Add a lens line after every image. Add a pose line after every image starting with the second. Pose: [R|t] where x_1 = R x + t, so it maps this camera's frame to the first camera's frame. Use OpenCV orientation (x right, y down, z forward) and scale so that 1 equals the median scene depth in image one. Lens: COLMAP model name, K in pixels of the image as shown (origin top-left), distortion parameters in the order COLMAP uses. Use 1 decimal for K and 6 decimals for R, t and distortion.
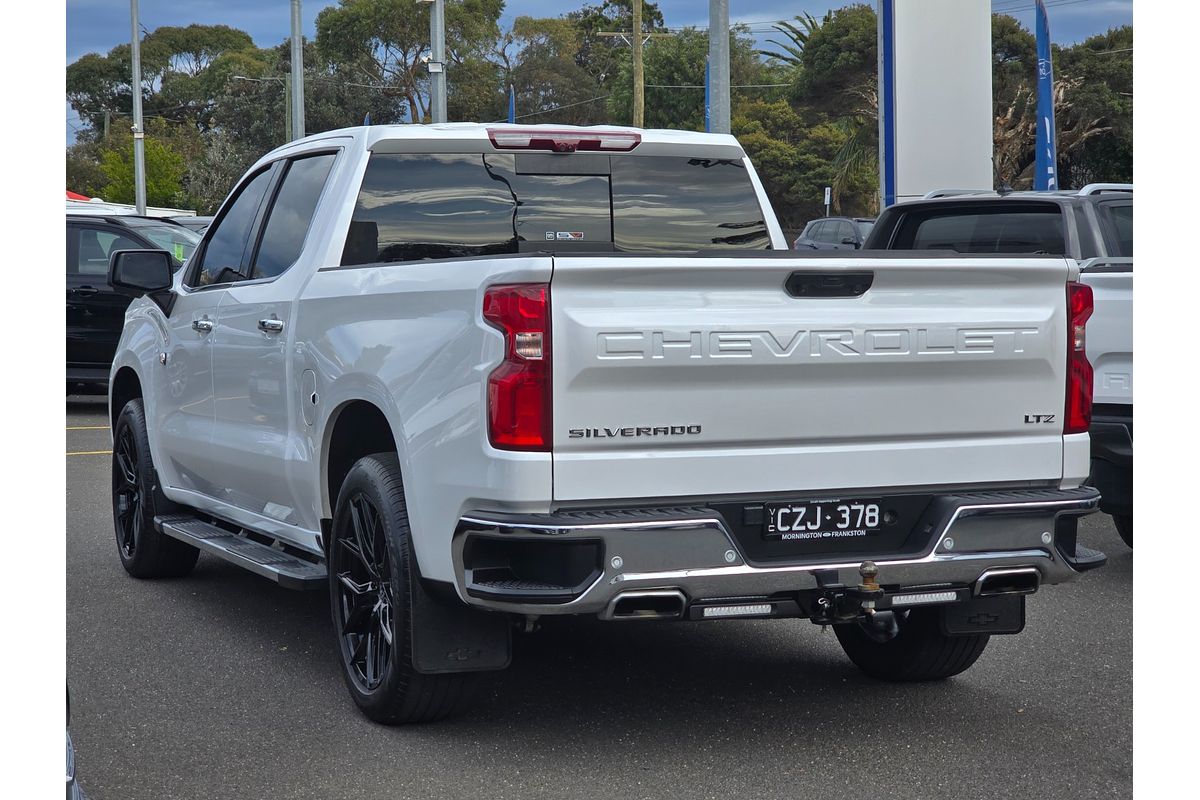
lens RADIAL K [[2371.4, 0, 583.0], [0, 2371.4, 349.7], [0, 0, 1]] dist [-0.851298, 11.090961]
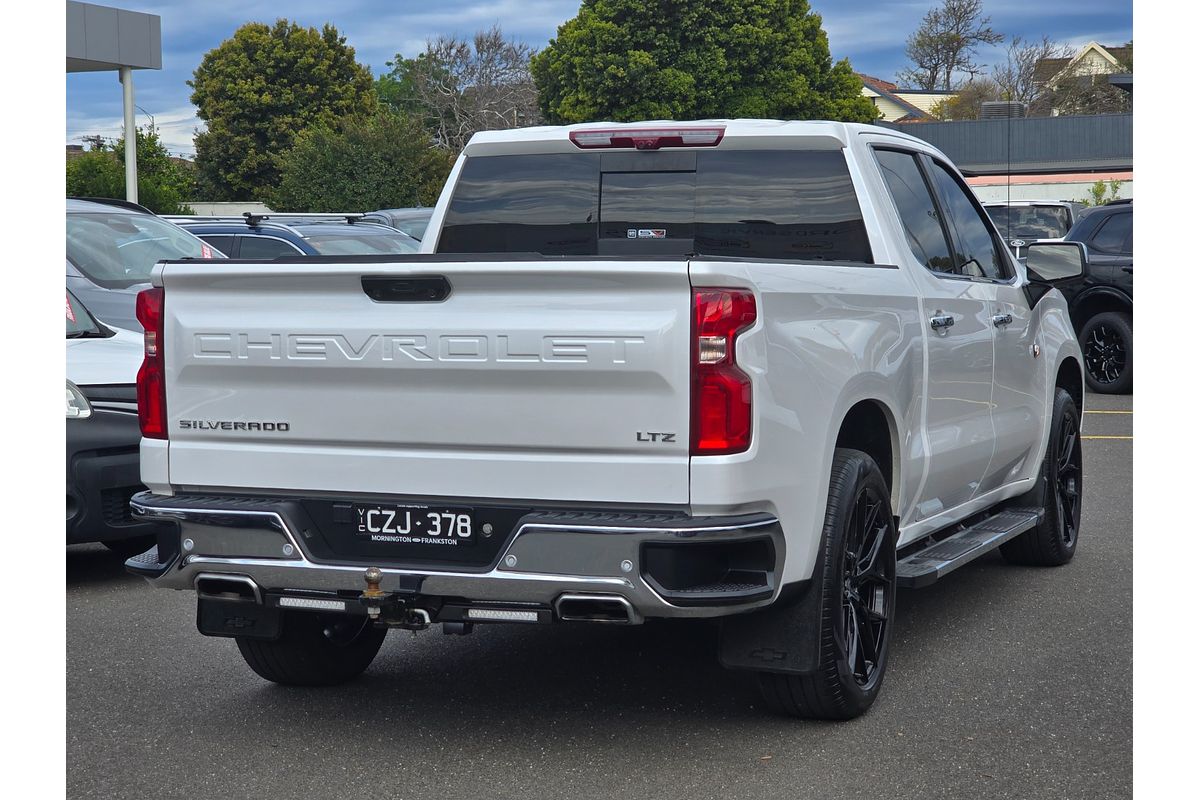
lens RADIAL K [[2371.4, 0, 583.0], [0, 2371.4, 349.7], [0, 0, 1]] dist [-0.851298, 11.090961]
pose [[0.735126, 0.026211, -0.677423, 0.832684], [-0.017832, 0.999654, 0.019327, -0.022624], [0.677696, -0.002128, 0.735339, 0.314533]]
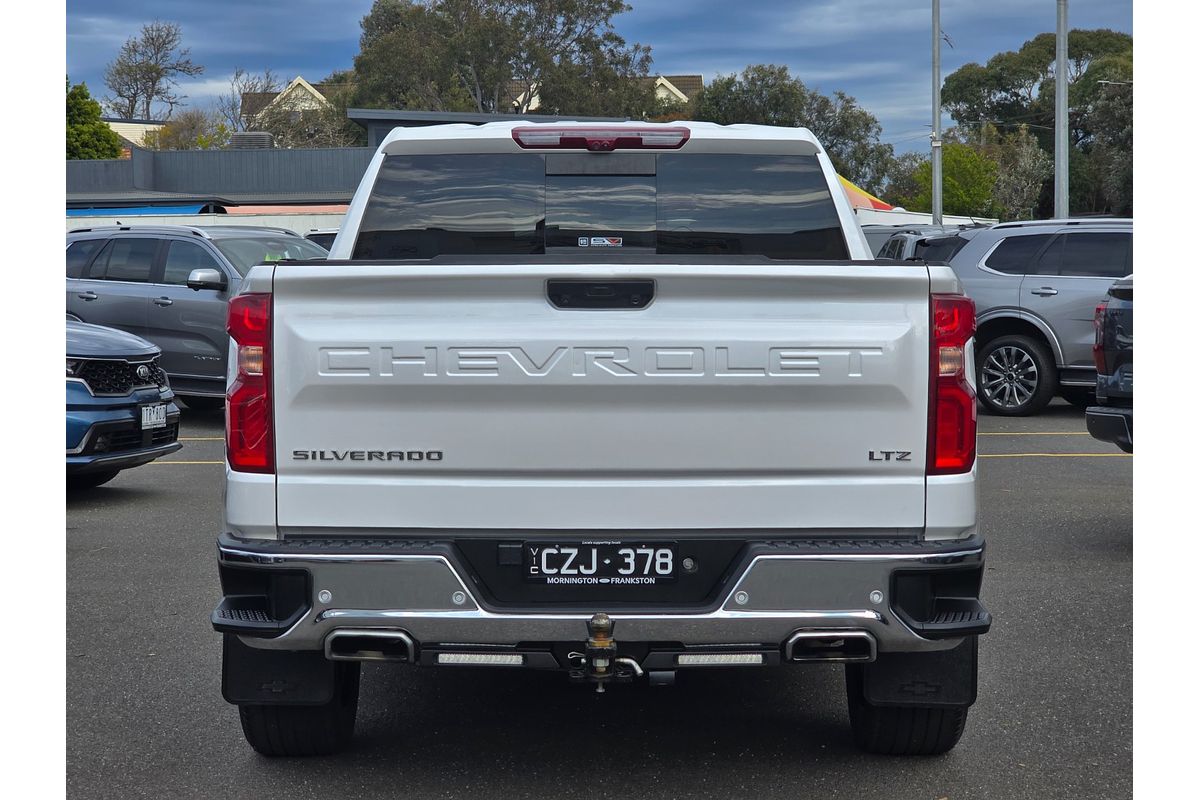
lens RADIAL K [[2371.4, 0, 583.0], [0, 2371.4, 349.7], [0, 0, 1]] dist [-0.851298, 11.090961]
pose [[0.925750, 0.013239, -0.377904, 0.428707], [-0.014559, 0.999894, -0.000635, -0.006695], [0.377856, 0.006089, 0.925844, 0.183133]]
